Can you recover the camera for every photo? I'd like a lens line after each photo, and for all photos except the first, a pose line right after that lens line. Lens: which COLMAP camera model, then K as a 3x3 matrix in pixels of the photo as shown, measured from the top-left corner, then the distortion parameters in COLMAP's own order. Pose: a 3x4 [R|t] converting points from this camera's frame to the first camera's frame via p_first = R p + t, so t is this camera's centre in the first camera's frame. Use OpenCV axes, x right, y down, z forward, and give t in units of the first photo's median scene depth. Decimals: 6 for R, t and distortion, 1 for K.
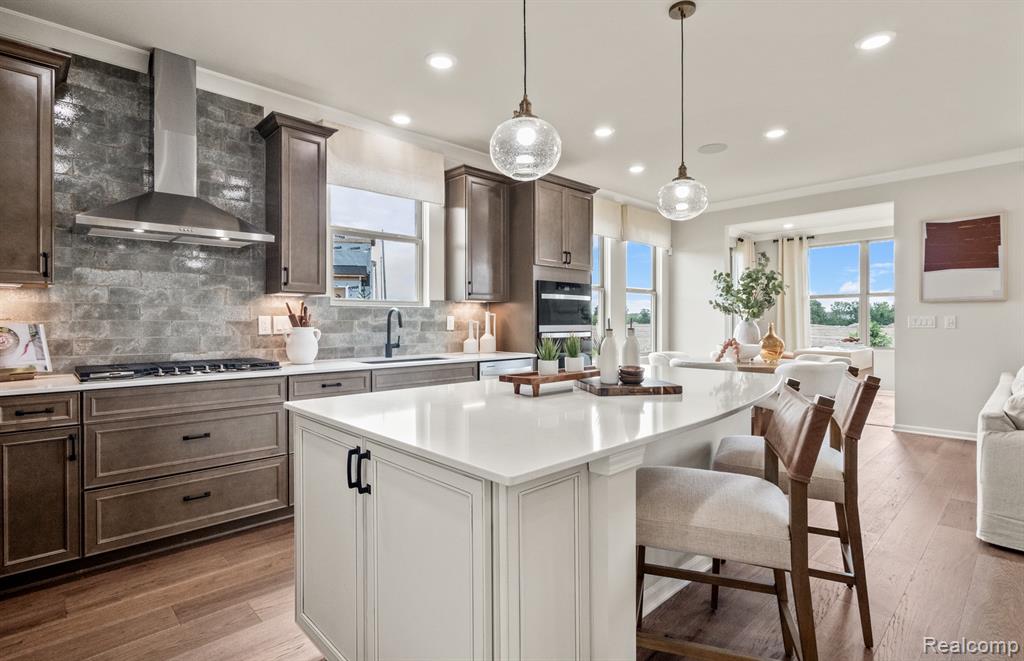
lens RADIAL K [[495.1, 0, 510.3], [0, 495.1, 325.6], [0, 0, 1]] dist [0.002753, 0.000186]
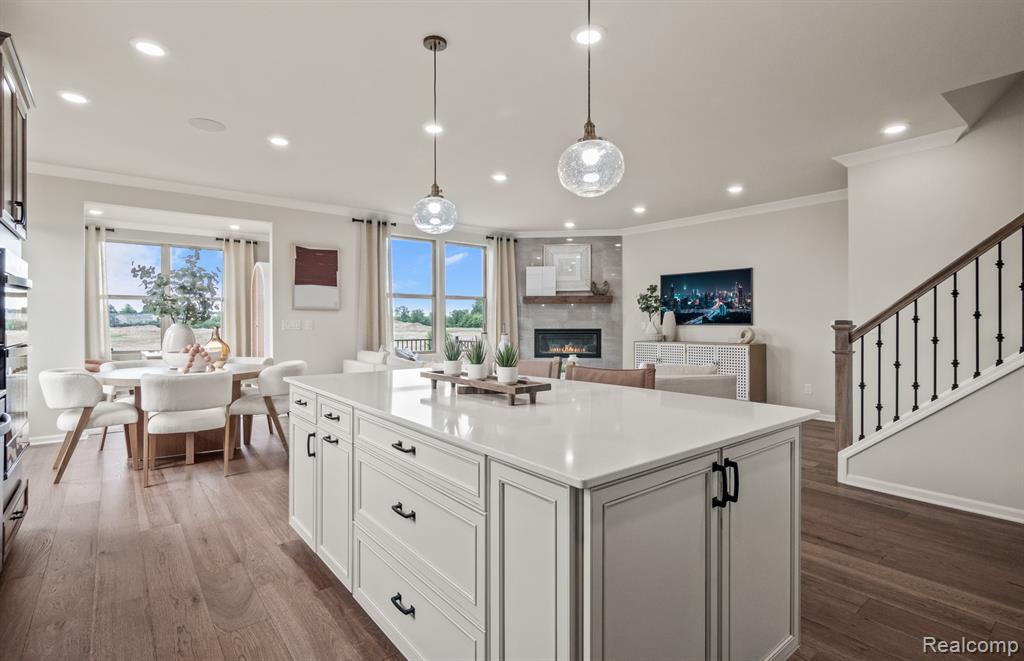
lens RADIAL K [[495.1, 0, 509.9], [0, 495.1, 324.3], [0, 0, 1]] dist [0.002753, 0.000186]
pose [[0.073934, -0.003215, 0.997258, -0.809829], [0.011125, 0.999935, 0.002399, -0.015480], [-0.997201, 0.010917, 0.073965, 0.840492]]
